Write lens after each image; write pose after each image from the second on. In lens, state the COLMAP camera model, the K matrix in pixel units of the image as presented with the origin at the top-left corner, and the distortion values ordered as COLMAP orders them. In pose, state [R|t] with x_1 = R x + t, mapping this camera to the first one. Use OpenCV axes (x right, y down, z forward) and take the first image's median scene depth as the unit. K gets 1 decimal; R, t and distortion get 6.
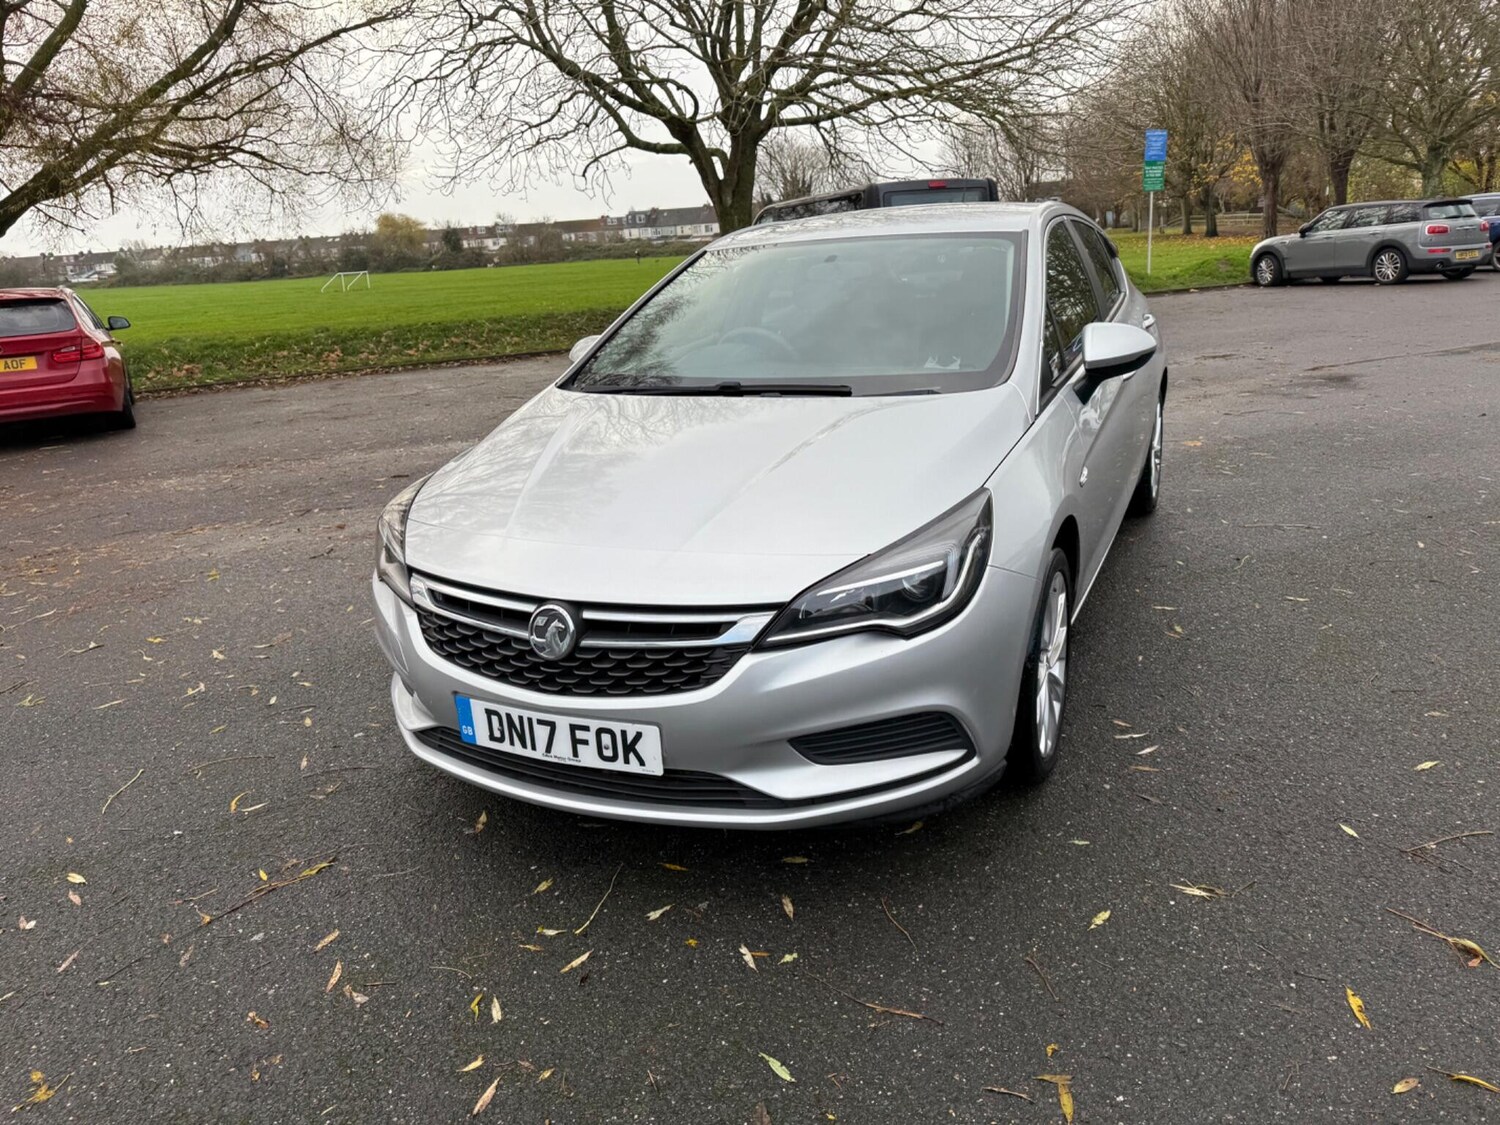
lens RADIAL K [[1078.0, 0, 755.2], [0, 1078.0, 556.9], [0, 0, 1]] dist [0.041150, -0.058861]
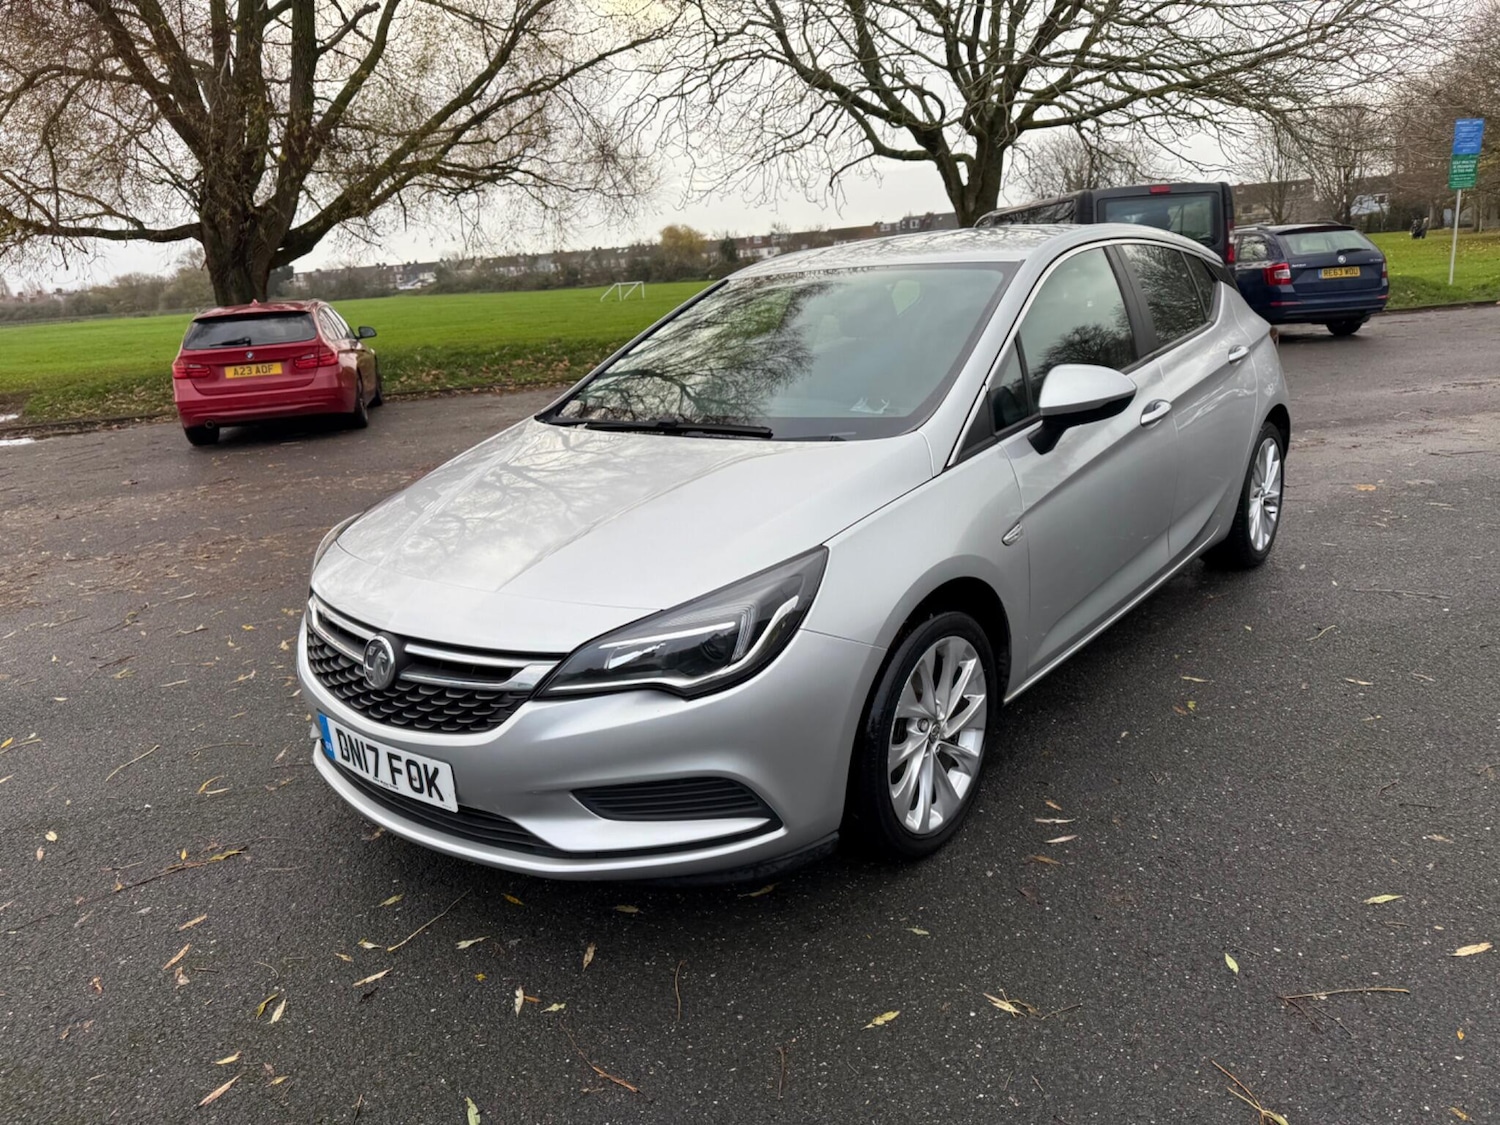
lens RADIAL K [[1076.9, 0, 749.2], [0, 1076.9, 583.1], [0, 0, 1]] dist [0.022482, -0.031540]
pose [[0.967453, 0.066497, -0.244159, 0.356443], [-0.061970, 0.997734, 0.026185, -0.049612], [0.245347, -0.010202, 0.969382, 0.066632]]
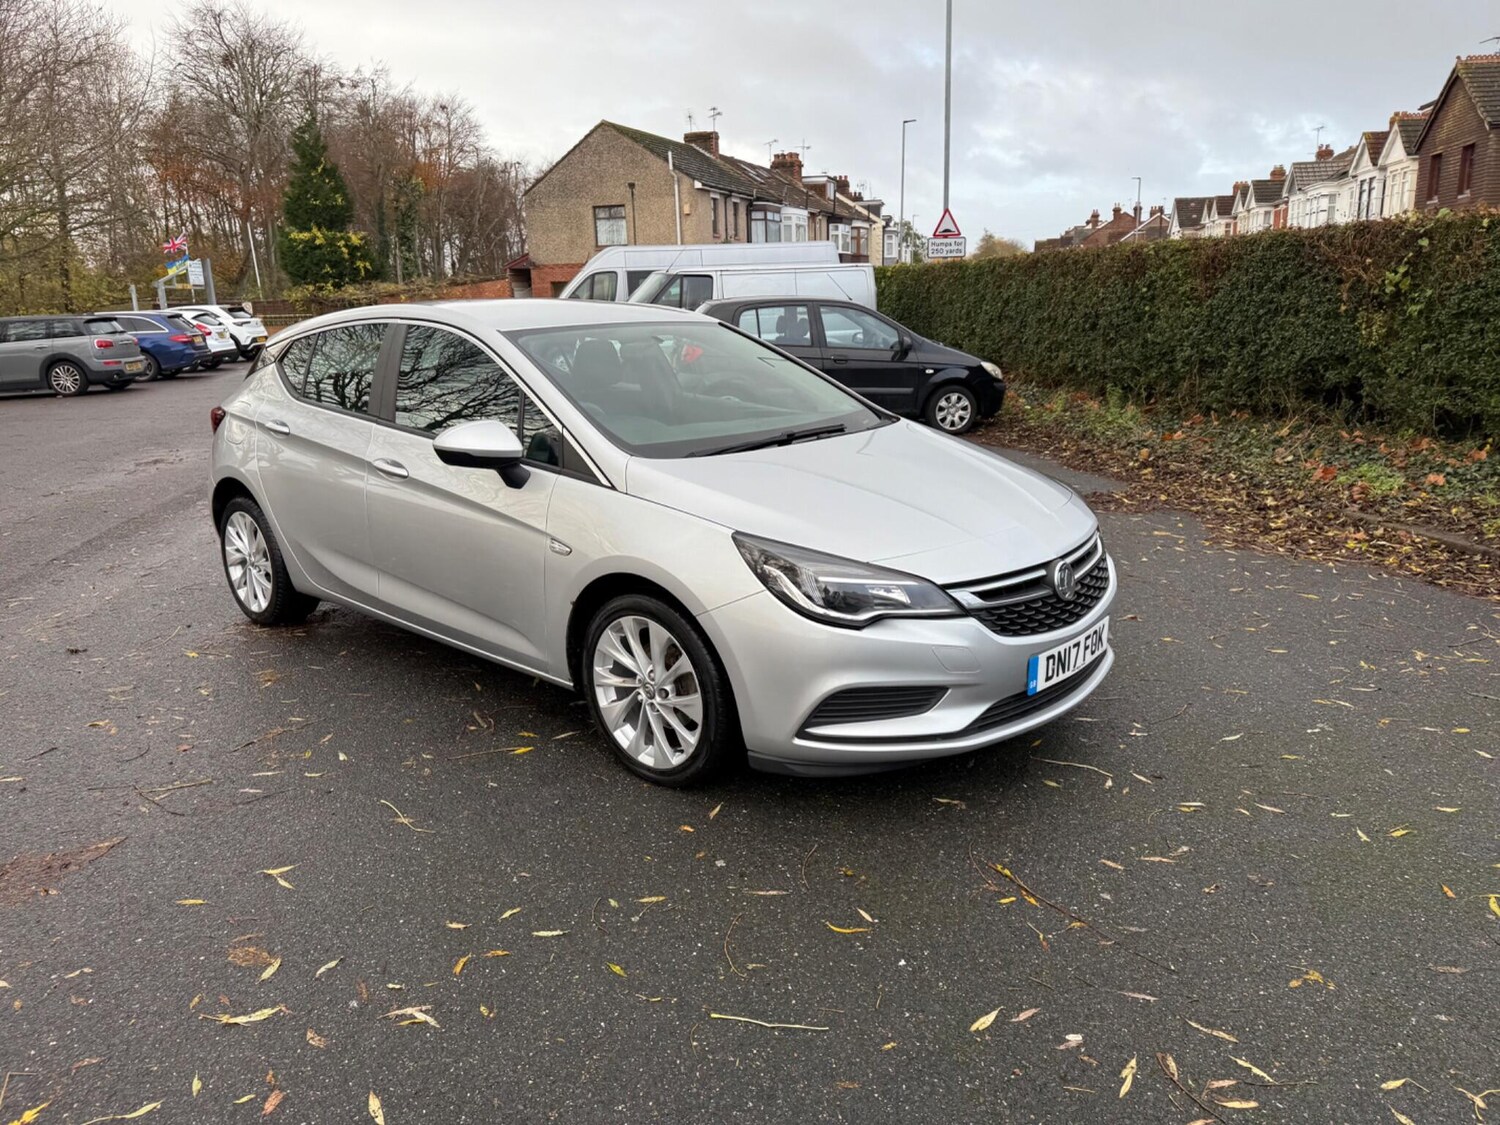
lens RADIAL K [[1078.2, 0, 750.0], [0, 1078.2, 562.5], [0, 0, 1]] dist [0.025521, -0.035197]
pose [[0.279494, -0.180349, 0.943057, -1.427945], [0.275516, 0.955959, 0.101161, -0.183785], [-0.919769, 0.231553, 0.316874, 0.808674]]
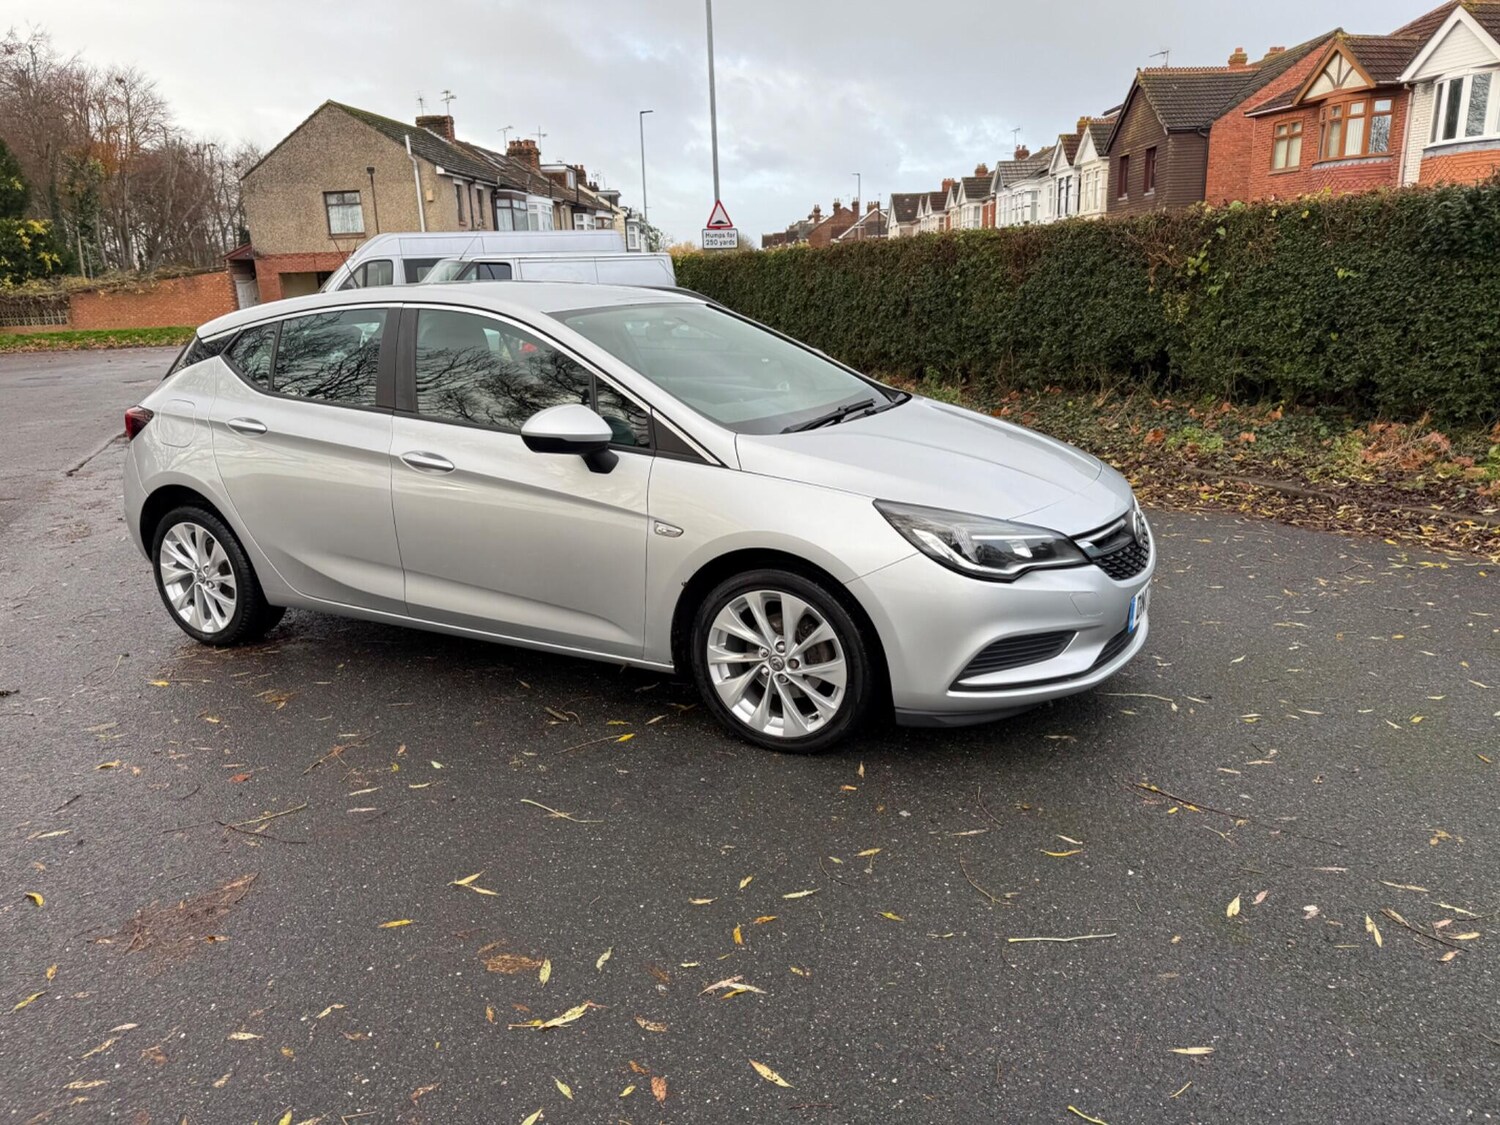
lens RADIAL K [[1076.4, 0, 752.5], [0, 1076.4, 576.5], [0, 0, 1]] dist [0.023514, -0.032697]
pose [[0.028097, -0.209576, 0.977389, -1.533476], [0.307283, 0.932241, 0.191062, -0.296111], [-0.951203, 0.294967, 0.090593, 1.234961]]
